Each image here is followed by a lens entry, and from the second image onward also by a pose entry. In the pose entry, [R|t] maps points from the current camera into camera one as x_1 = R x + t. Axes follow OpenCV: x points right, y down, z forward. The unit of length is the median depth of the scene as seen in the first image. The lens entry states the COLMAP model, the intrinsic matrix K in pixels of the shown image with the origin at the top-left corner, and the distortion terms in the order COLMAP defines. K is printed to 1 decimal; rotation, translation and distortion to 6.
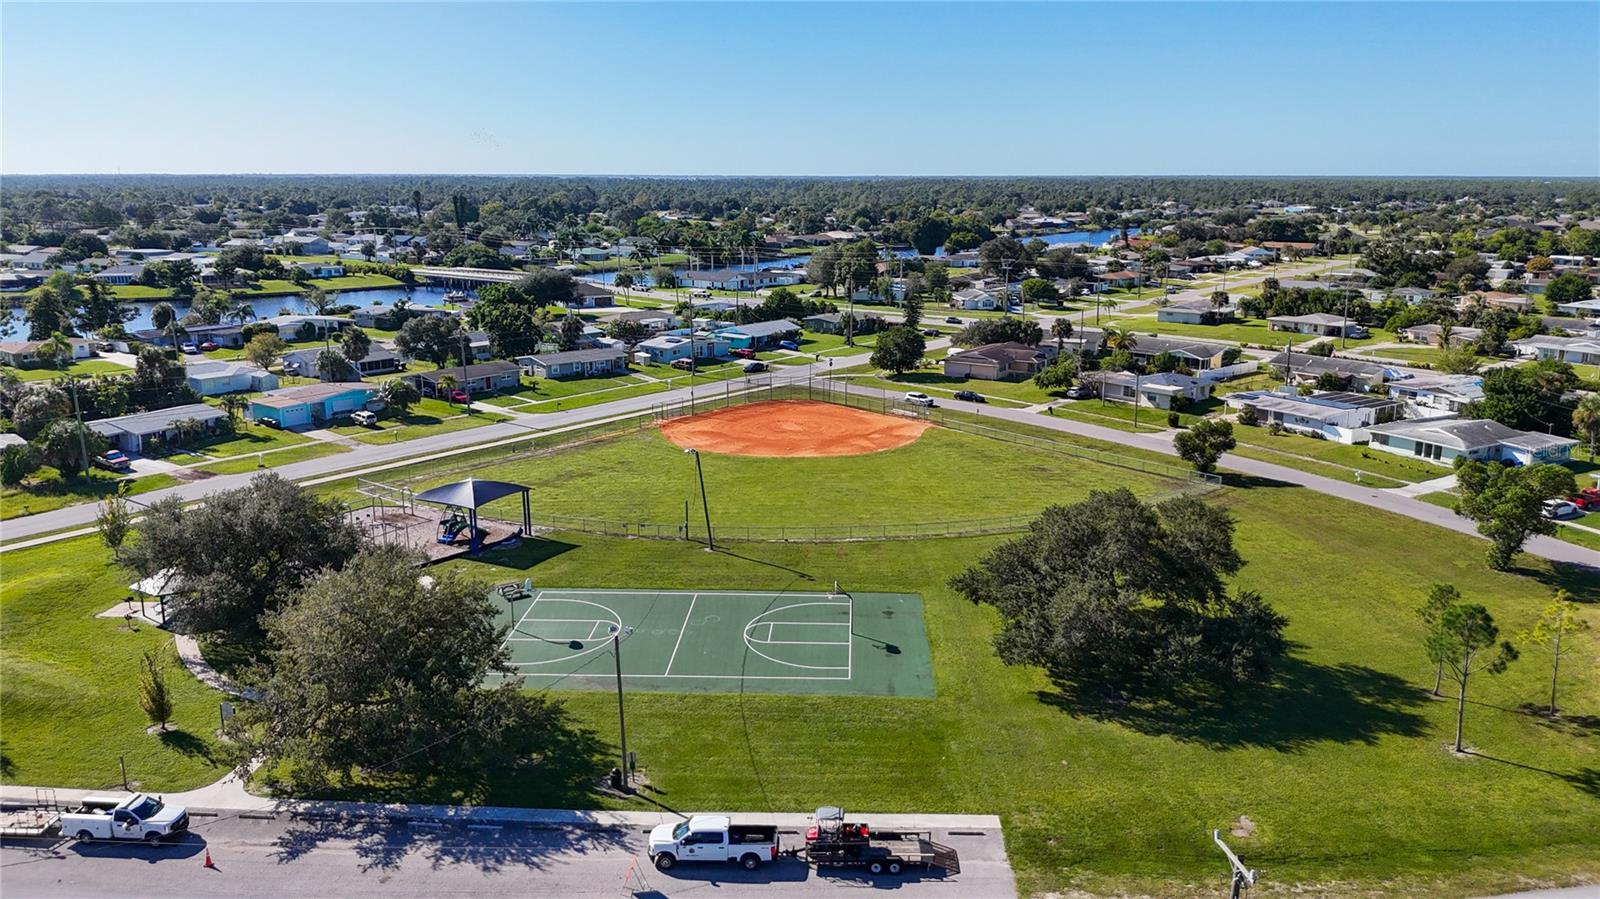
lens RADIAL K [[1156.7, 0, 799.8], [0, 1156.7, 455.0], [0, 0, 1]] dist [0.032574, -0.015900]
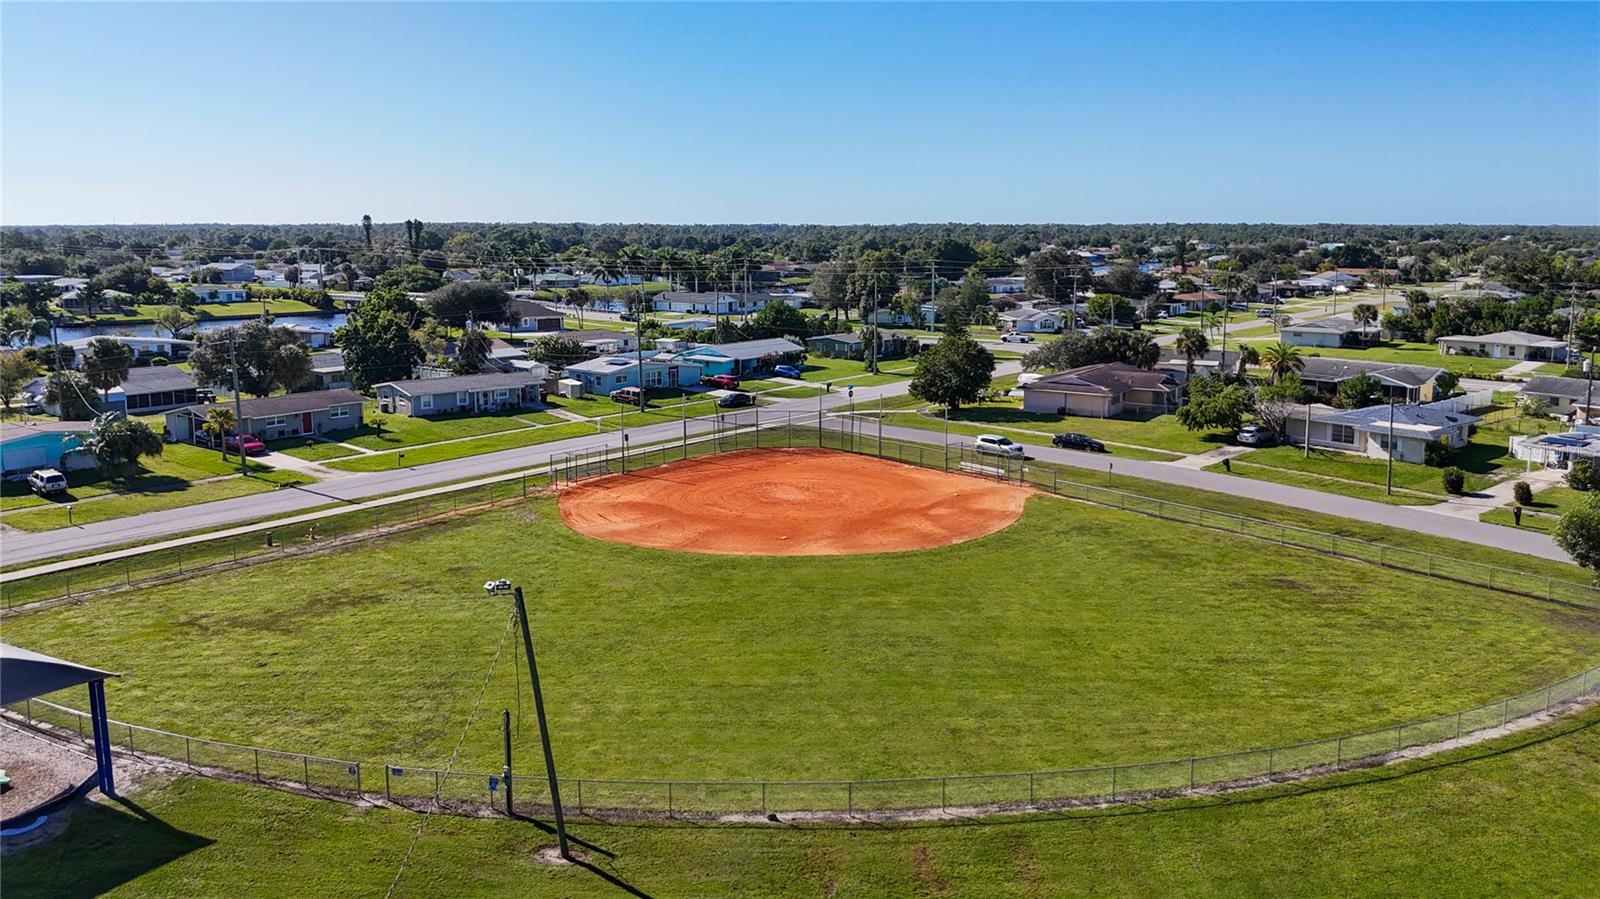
lens RADIAL K [[1156.7, 0, 800.0], [0, 1156.7, 440.9], [0, 0, 1]] dist [0.032574, -0.015900]
pose [[0.999998, -0.001747, -0.001355, -0.001050], [0.001667, 0.998365, -0.057141, -0.014383], [0.001453, 0.057138, 0.998365, 0.338413]]
